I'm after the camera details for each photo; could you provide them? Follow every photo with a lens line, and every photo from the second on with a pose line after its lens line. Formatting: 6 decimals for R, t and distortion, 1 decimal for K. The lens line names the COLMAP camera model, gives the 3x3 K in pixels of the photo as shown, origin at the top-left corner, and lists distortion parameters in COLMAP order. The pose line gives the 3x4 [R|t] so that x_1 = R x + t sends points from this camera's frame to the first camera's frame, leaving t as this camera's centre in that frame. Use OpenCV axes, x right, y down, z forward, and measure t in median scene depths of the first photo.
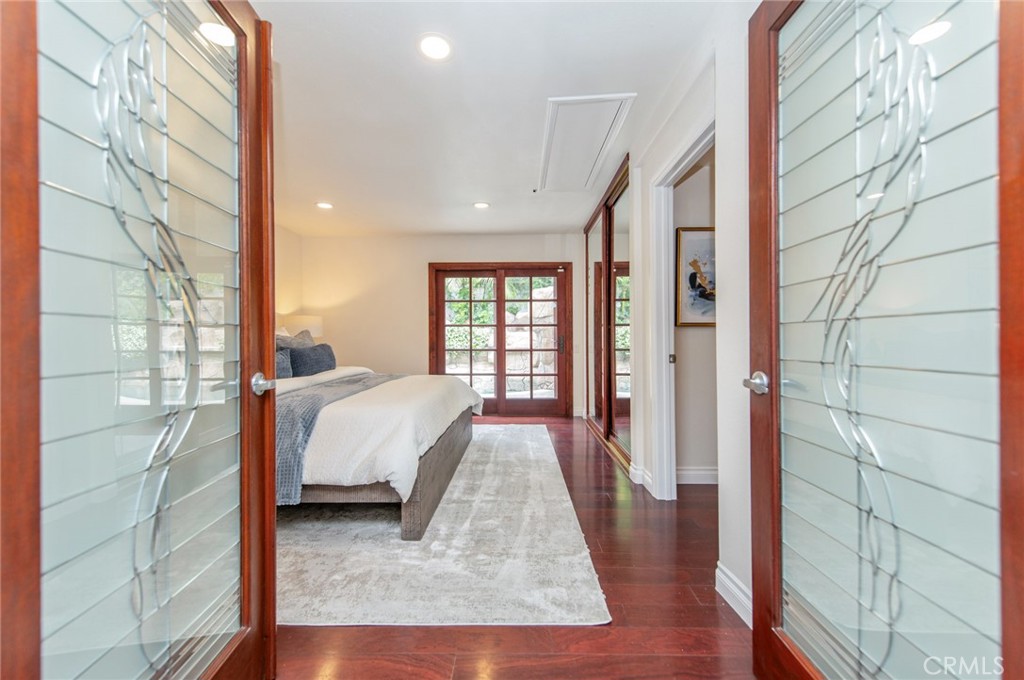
lens RADIAL K [[399.4, 0, 504.9], [0, 399.4, 338.0], [0, 0, 1]] dist [0.014663, -0.004006]
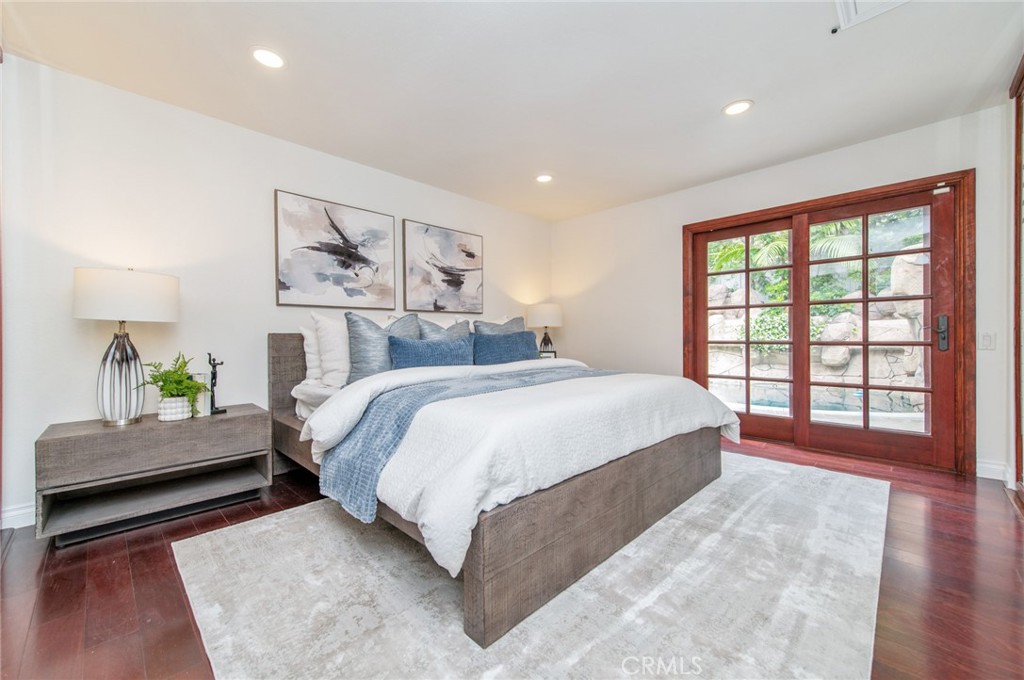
lens RADIAL K [[399.4, 0, 510.1], [0, 399.4, 338.6], [0, 0, 1]] dist [0.014663, -0.004006]
pose [[0.734836, 0.004335, -0.678231, 0.084114], [0.002929, 0.999950, 0.009565, 0.015993], [0.678239, -0.009015, 0.734786, 0.229867]]
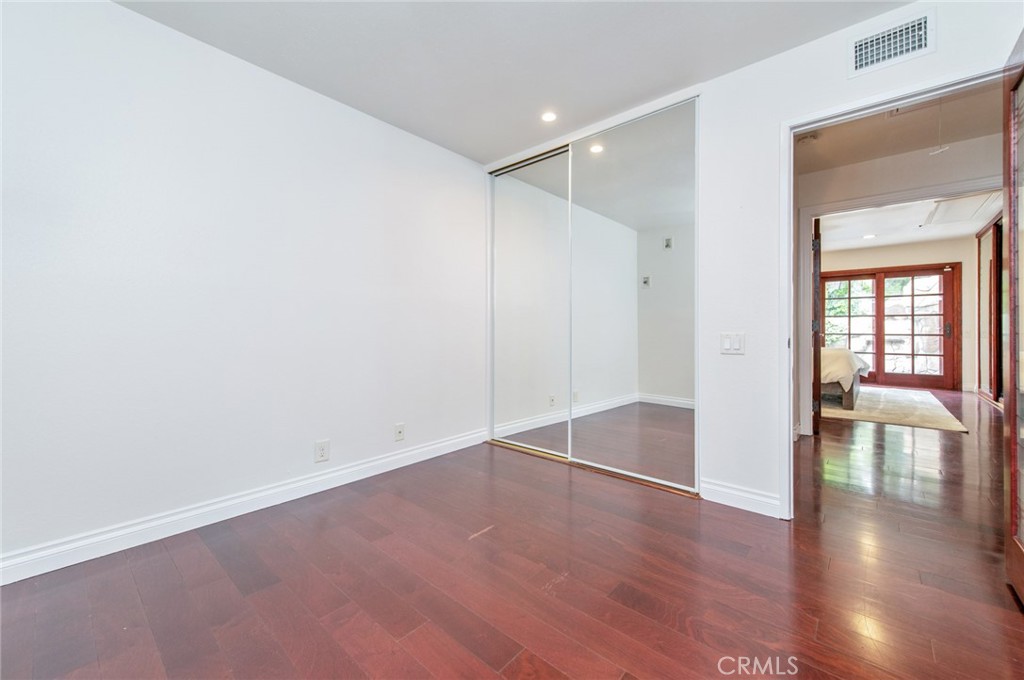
lens RADIAL K [[399.4, 0, 517.7], [0, 399.4, 327.5], [0, 0, 1]] dist [0.014663, -0.004006]
pose [[0.773661, 0.003699, -0.633589, -0.093022], [-0.006077, 0.999980, -0.001582, 0.017021], [0.633571, 0.005074, 0.773668, -0.780640]]
